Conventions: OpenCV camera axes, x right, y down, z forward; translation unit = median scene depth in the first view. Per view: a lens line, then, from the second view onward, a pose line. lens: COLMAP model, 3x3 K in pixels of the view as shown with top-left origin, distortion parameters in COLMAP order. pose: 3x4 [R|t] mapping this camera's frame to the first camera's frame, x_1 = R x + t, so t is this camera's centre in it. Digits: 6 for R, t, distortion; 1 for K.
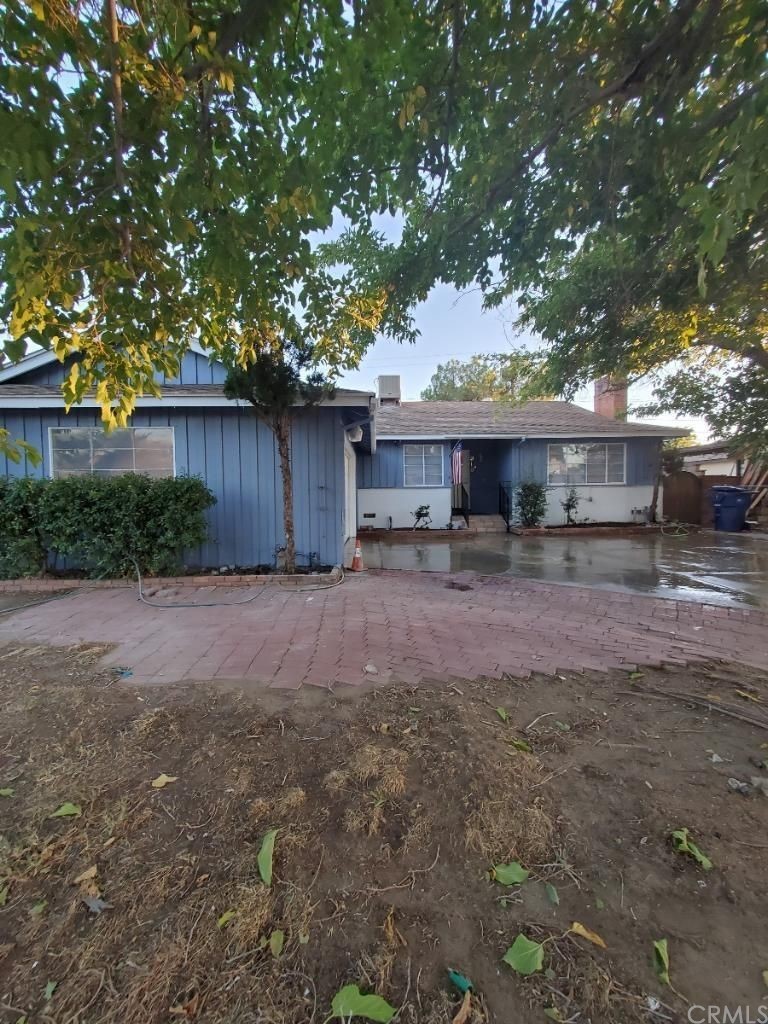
lens RADIAL K [[402.8, 0, 384.0], [0, 402.8, 512.0], [0, 0, 1]] dist [0.009743, -0.004152]
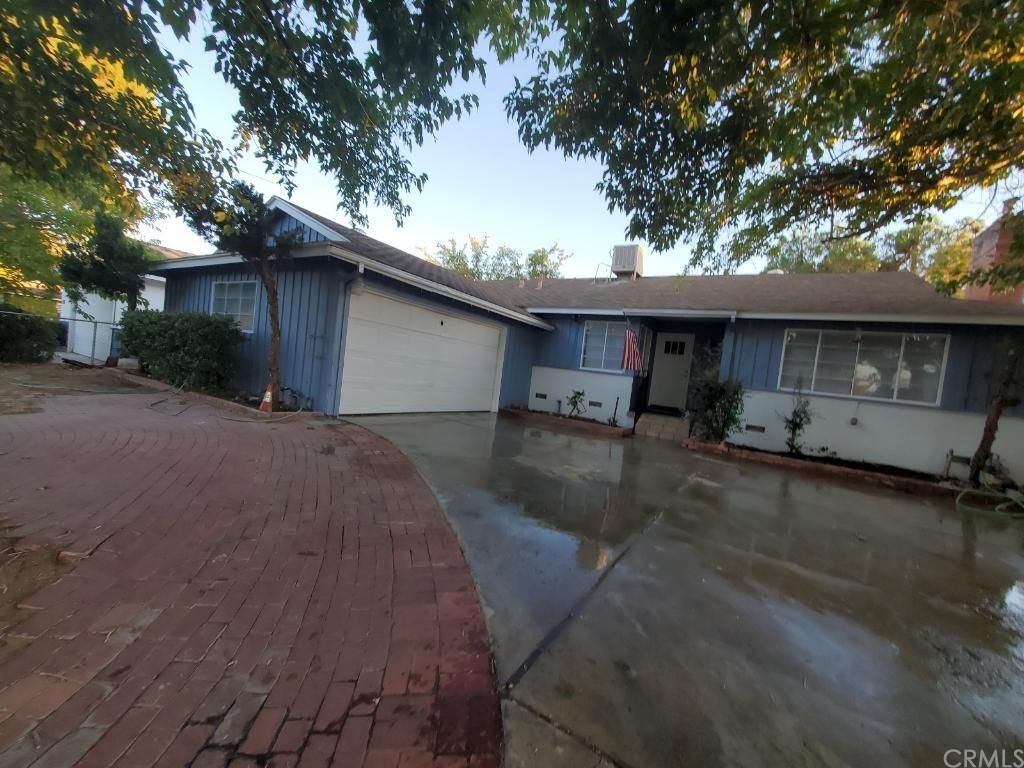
lens RADIAL K [[402.8, 0, 512.0], [0, 402.8, 384.0], [0, 0, 1]] dist [0.009743, -0.004152]
pose [[0.825081, 0.129364, -0.550006, 0.430592], [-0.148303, 0.988890, 0.010117, -0.017860], [0.545204, 0.073220, 0.835100, 0.209576]]
